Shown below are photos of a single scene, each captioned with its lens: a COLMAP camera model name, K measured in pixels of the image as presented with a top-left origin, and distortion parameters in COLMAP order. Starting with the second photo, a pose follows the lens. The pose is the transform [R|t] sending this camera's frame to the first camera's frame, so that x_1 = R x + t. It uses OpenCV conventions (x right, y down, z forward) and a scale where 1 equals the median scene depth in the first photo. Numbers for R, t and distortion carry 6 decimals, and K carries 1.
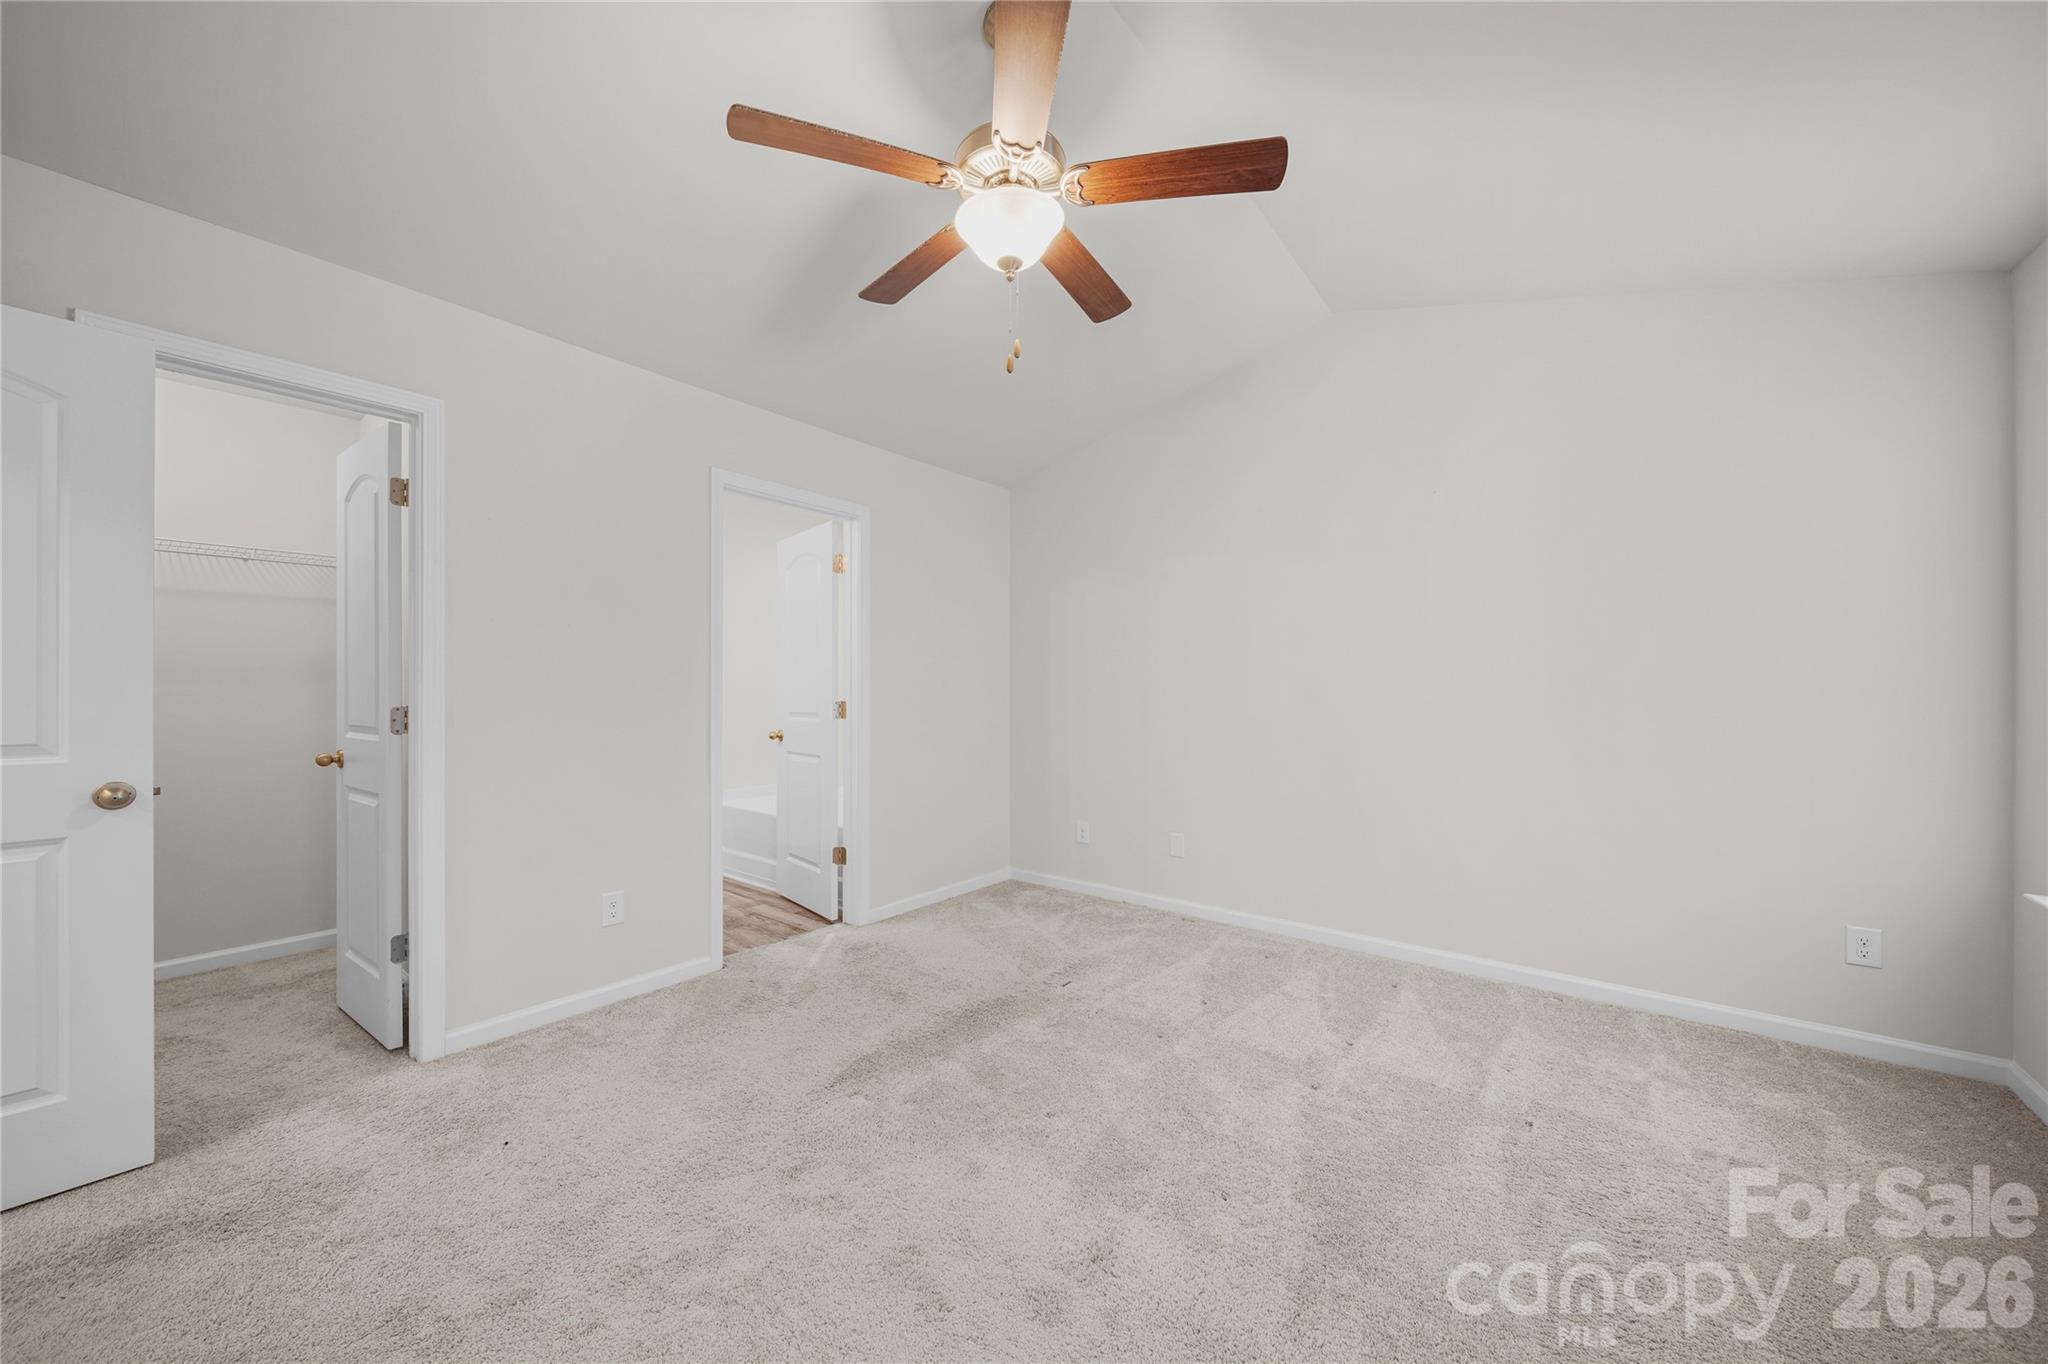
lens RADIAL K [[738.4, 0, 1023.4], [0, 738.4, 682.2], [0, 0, 1]] dist [-0.000744, -0.000322]
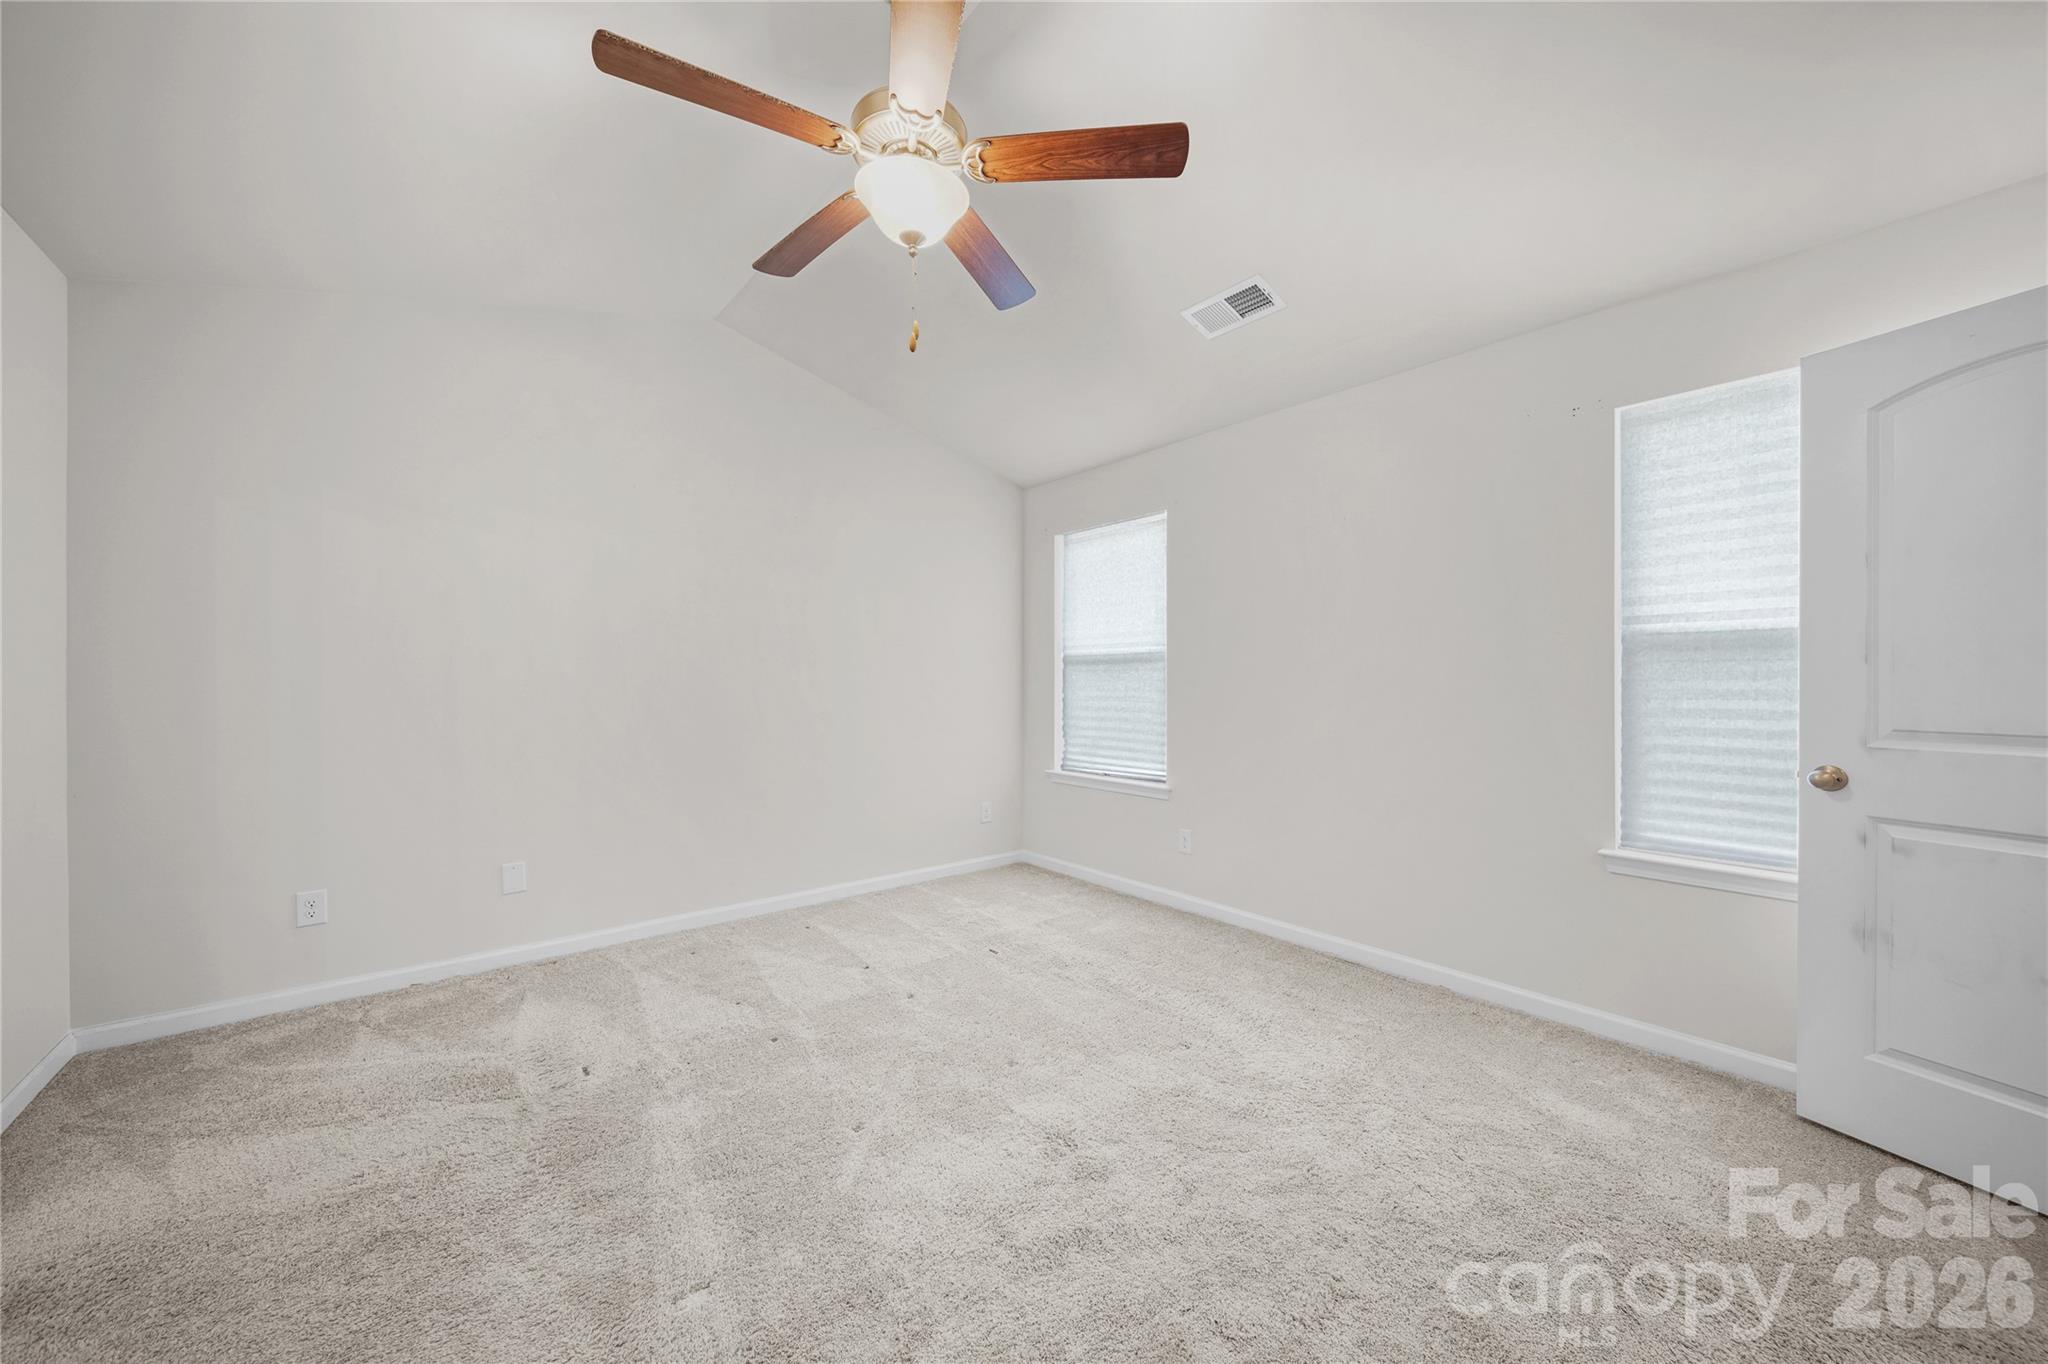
lens RADIAL K [[738.4, 0, 1034.2], [0, 738.4, 686.0], [0, 0, 1]] dist [-0.000744, -0.000322]
pose [[0.187651, -0.007653, 0.982206, -0.585598], [-0.009906, 0.999904, 0.009683, 0.011549], [-0.982186, -0.011546, 0.187558, 0.429789]]
